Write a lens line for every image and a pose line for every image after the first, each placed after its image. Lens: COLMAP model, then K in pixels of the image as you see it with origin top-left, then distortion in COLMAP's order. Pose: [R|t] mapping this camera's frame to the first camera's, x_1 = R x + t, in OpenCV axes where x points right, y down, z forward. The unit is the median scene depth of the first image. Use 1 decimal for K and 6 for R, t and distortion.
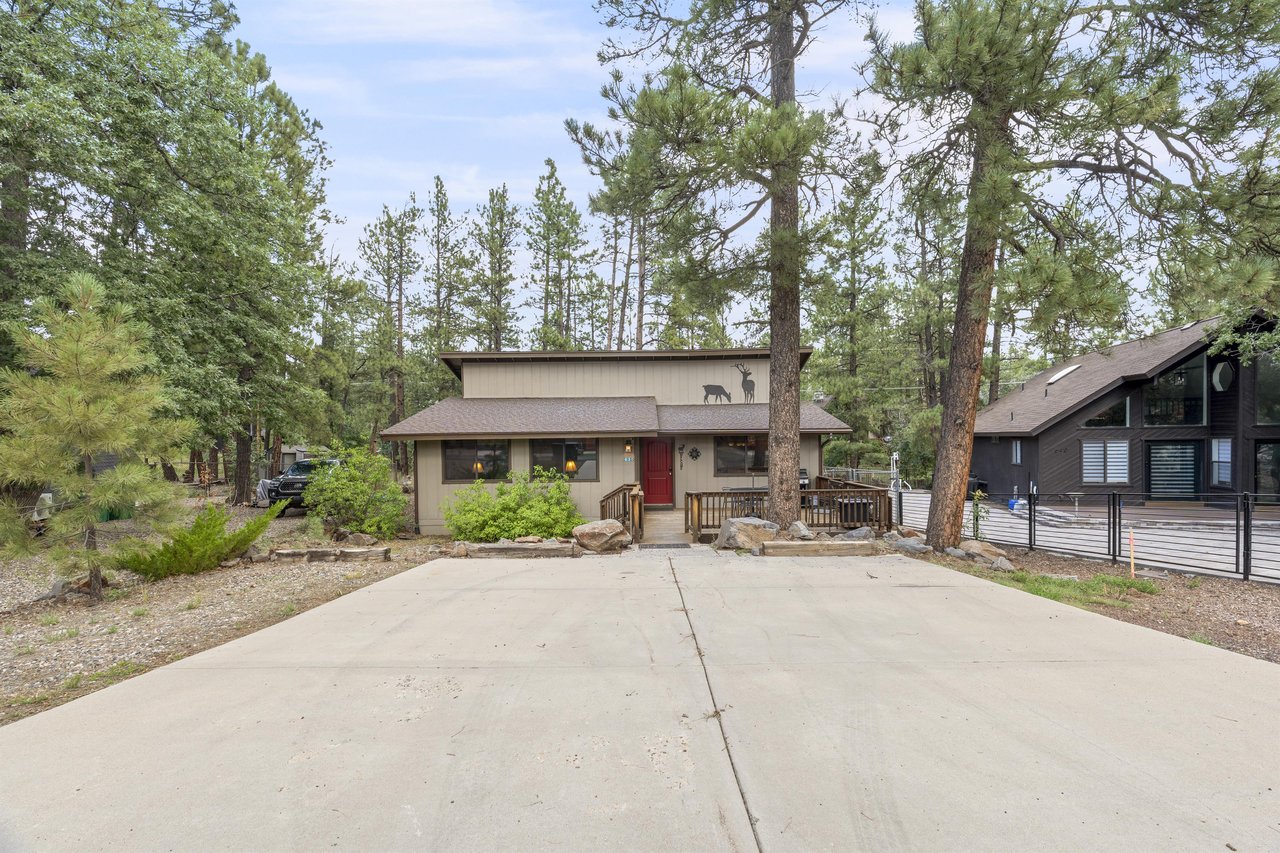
lens RADIAL K [[573.1, 0, 646.3], [0, 573.1, 425.6], [0, 0, 1]] dist [-0.001314, -0.000319]
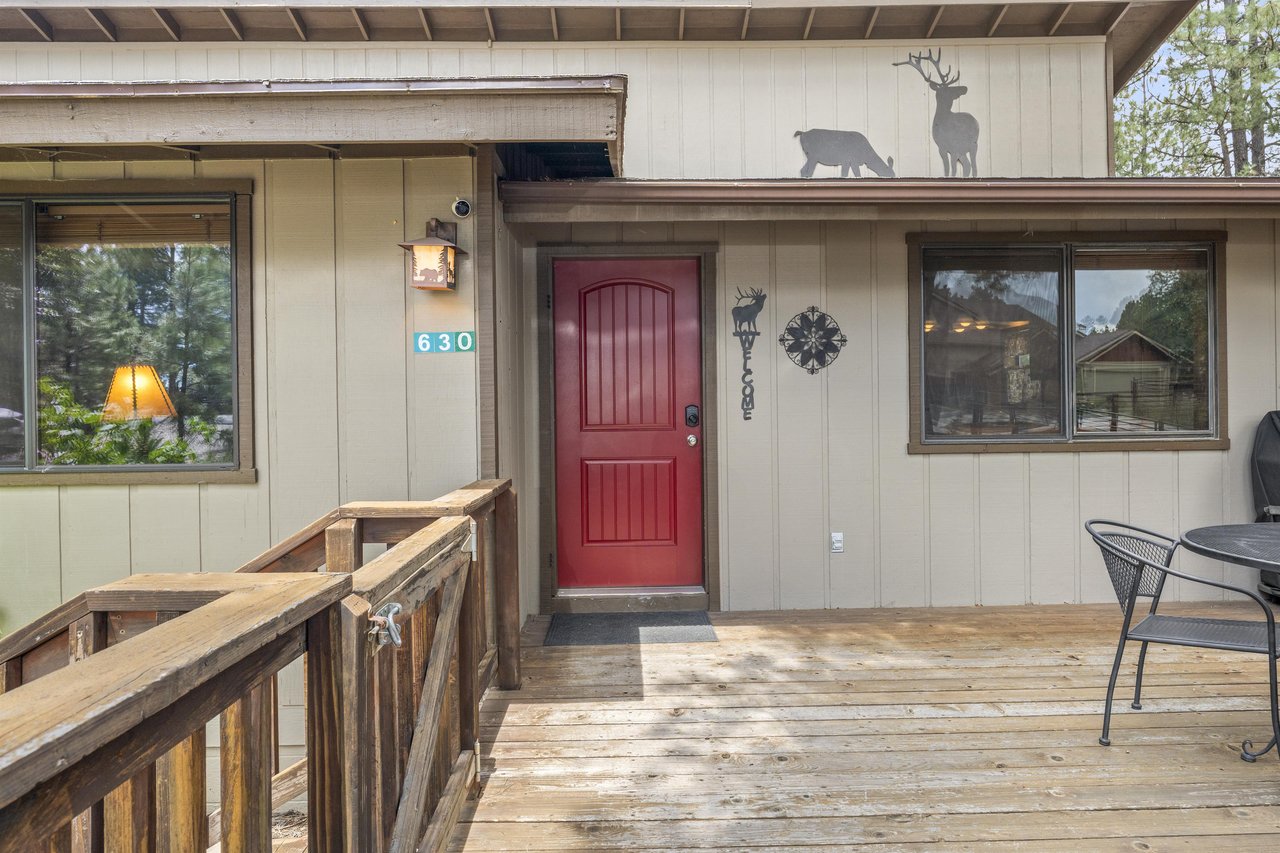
lens RADIAL K [[783.3, 0, 640.6], [0, 783.3, 413.4], [0, 0, 1]] dist [-0.003305, 0.000701]
pose [[0.999825, -0.001802, 0.018605, 0.016834], [0.001248, 0.999558, 0.029714, 0.060911], [-0.018650, -0.029686, 0.999385, 0.662127]]
